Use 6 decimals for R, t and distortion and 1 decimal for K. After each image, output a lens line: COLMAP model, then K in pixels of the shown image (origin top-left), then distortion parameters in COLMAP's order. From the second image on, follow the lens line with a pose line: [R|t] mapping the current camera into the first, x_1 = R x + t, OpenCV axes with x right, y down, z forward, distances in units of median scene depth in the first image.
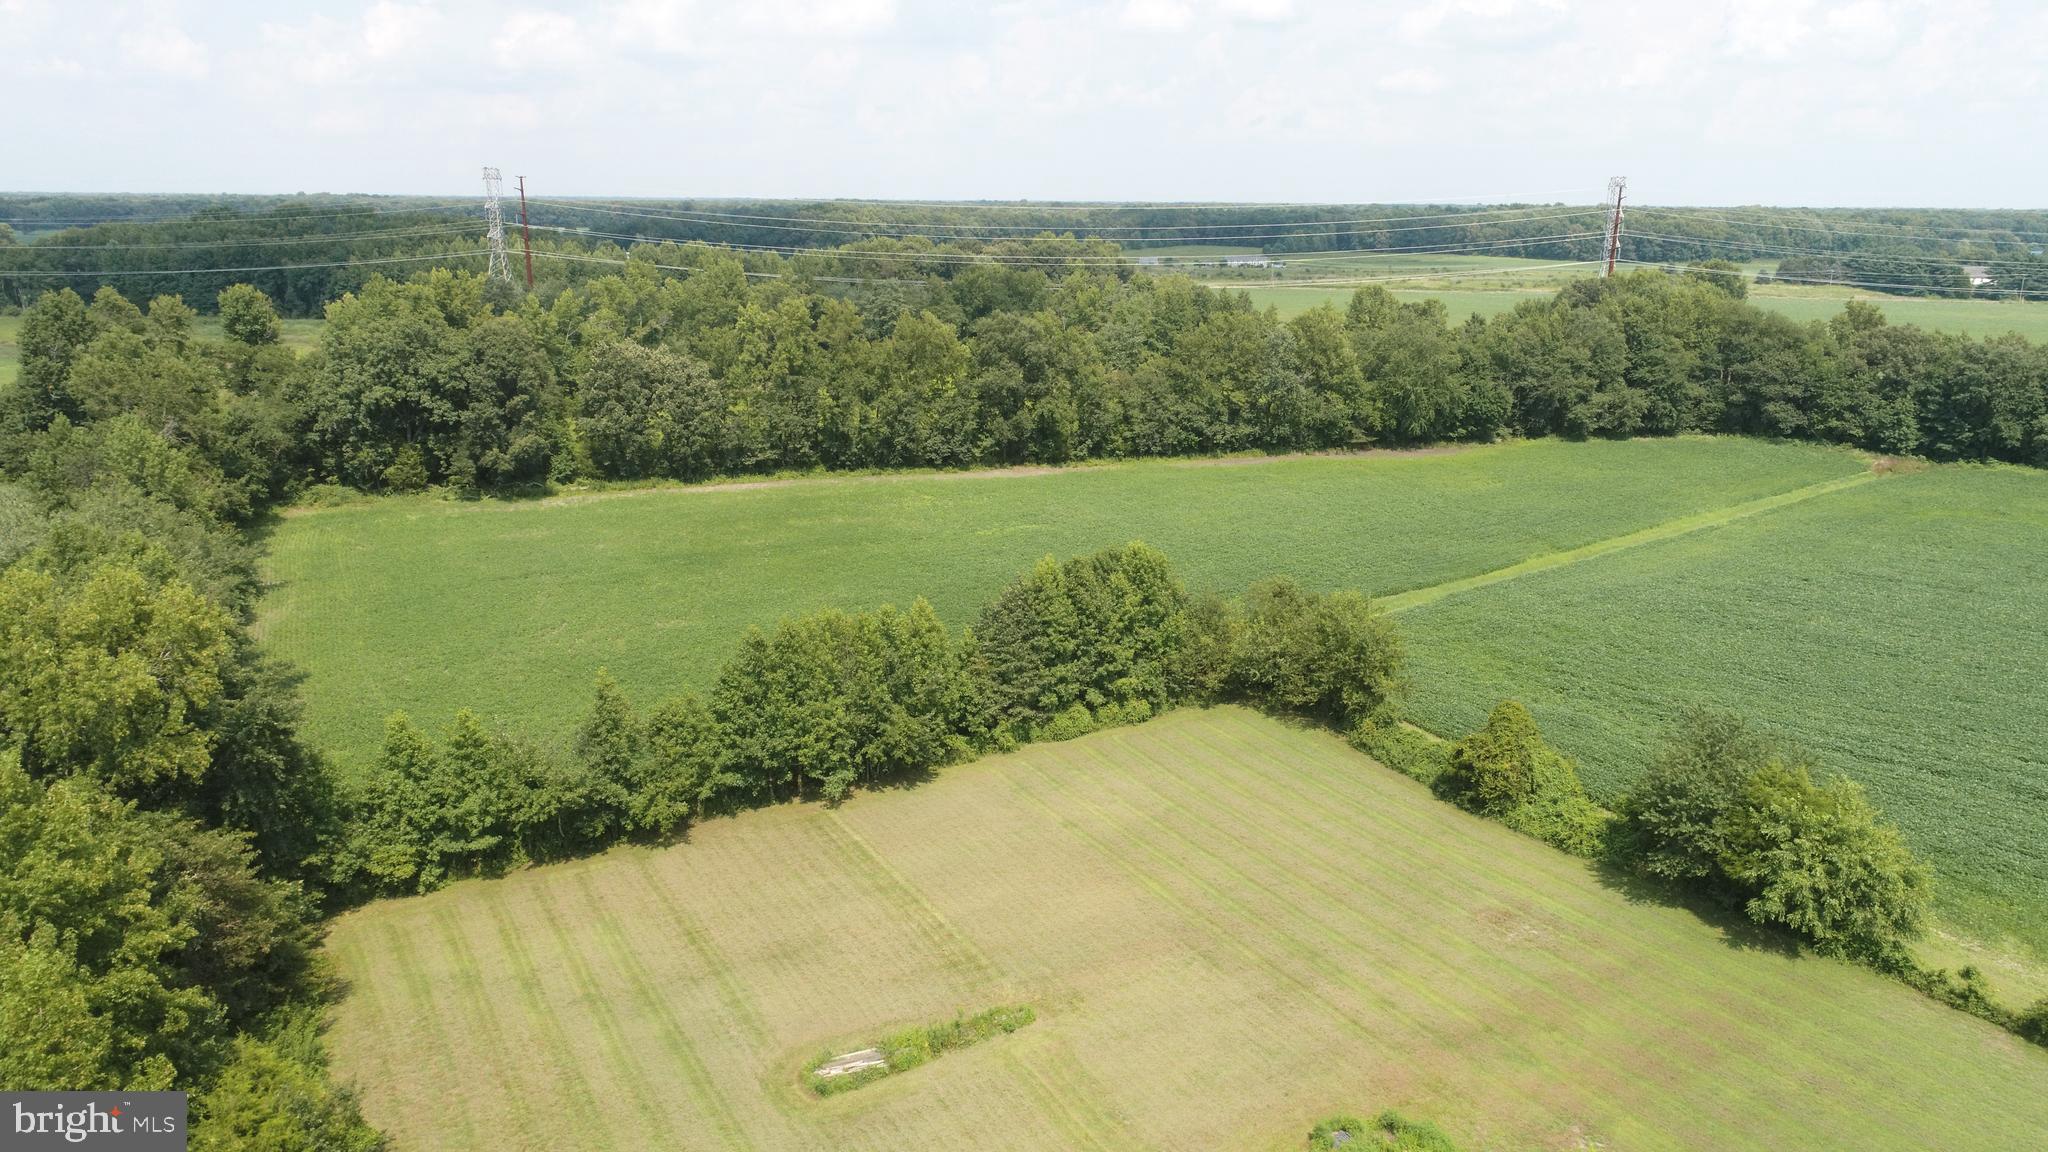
lens RADIAL K [[1379.8, 0, 1024.0], [0, 1379.8, 576.0], [0, 0, 1]] dist [0.001629, 0.003508]
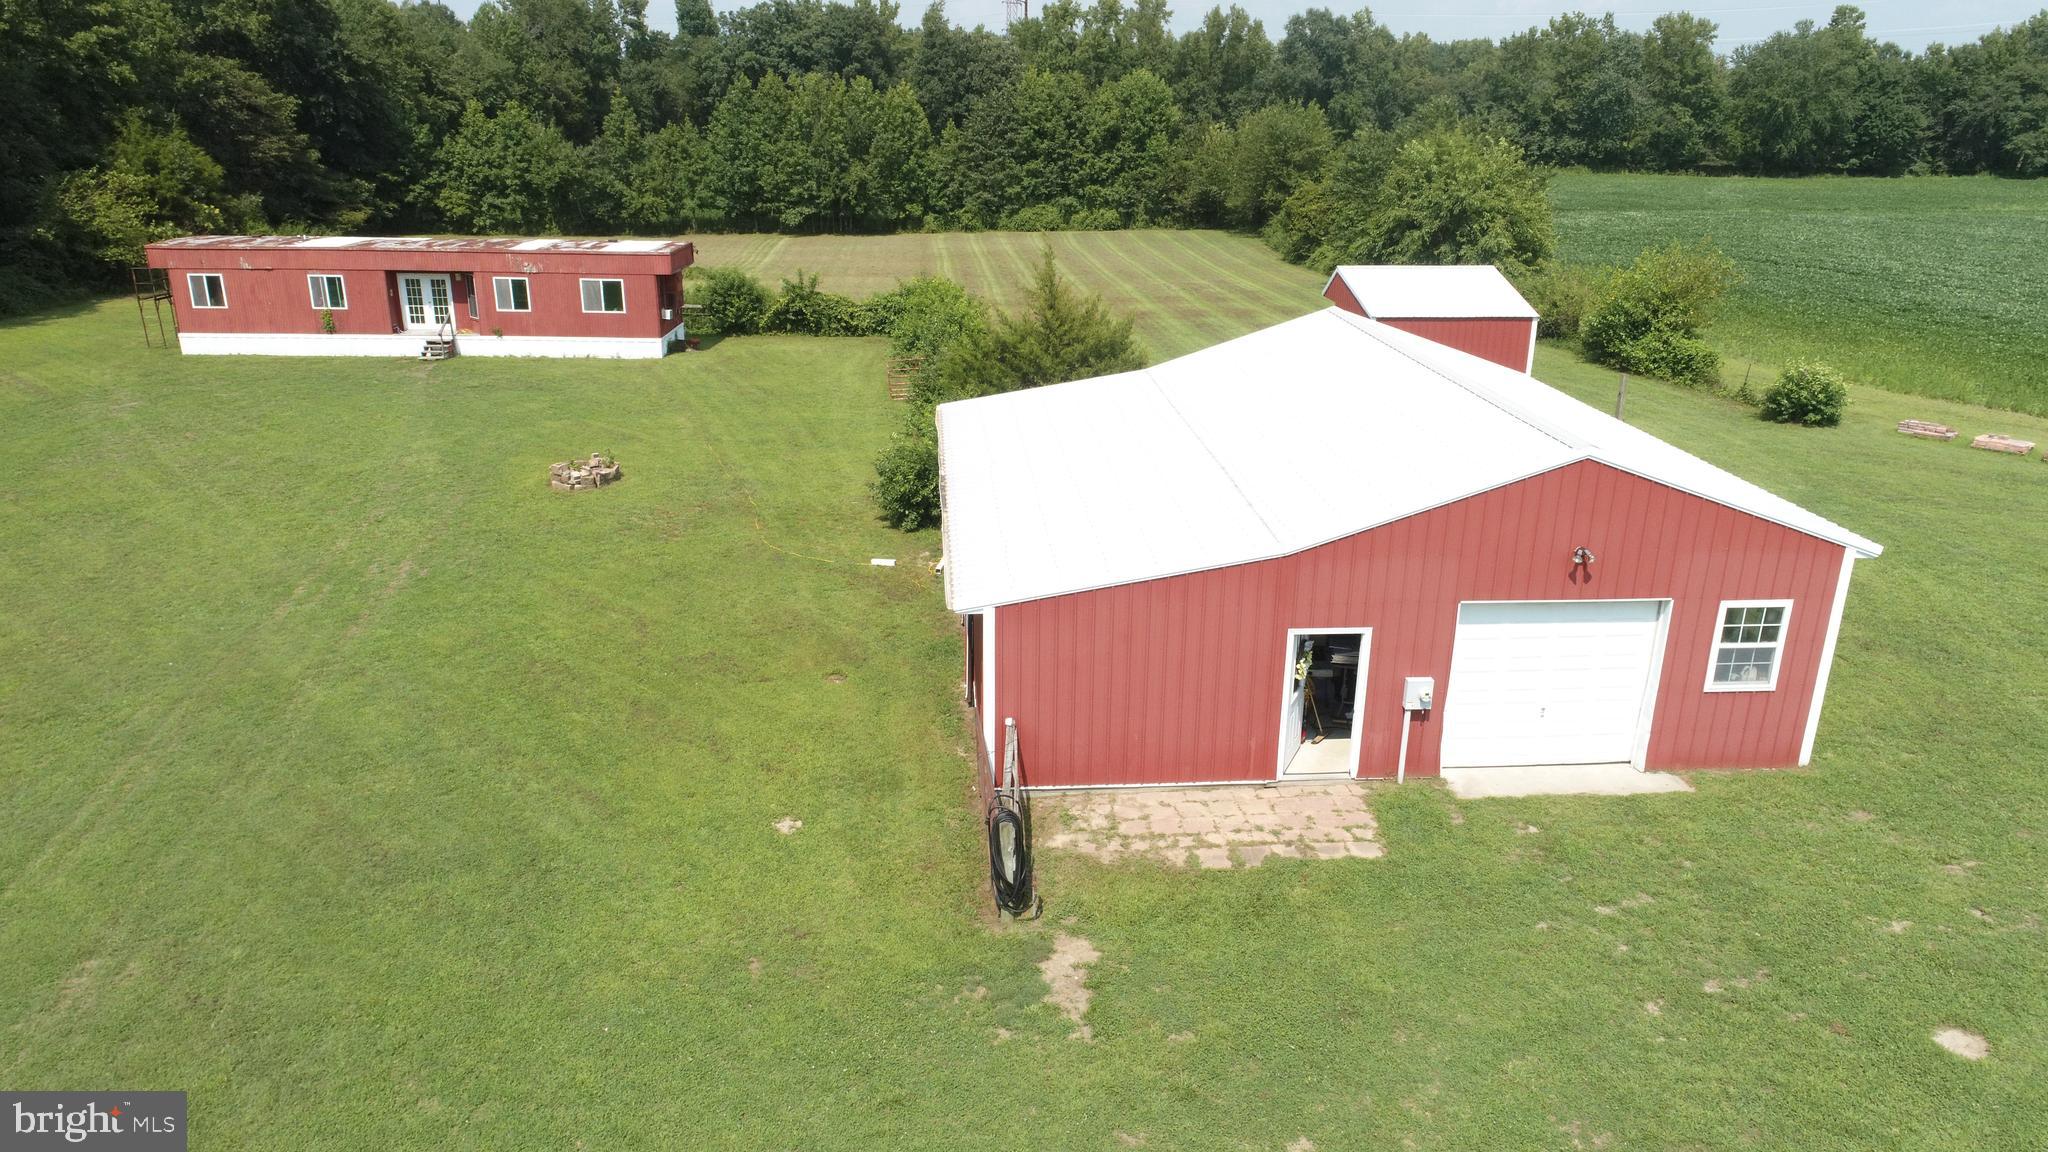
lens RADIAL K [[1379.8, 0, 1024.0], [0, 1379.8, 576.0], [0, 0, 1]] dist [0.001629, 0.003508]
pose [[0.902764, 0.149076, -0.403476, 0.246869], [-0.118690, 0.987938, 0.099459, 0.134511], [0.413436, -0.041899, 0.909569, -0.017758]]
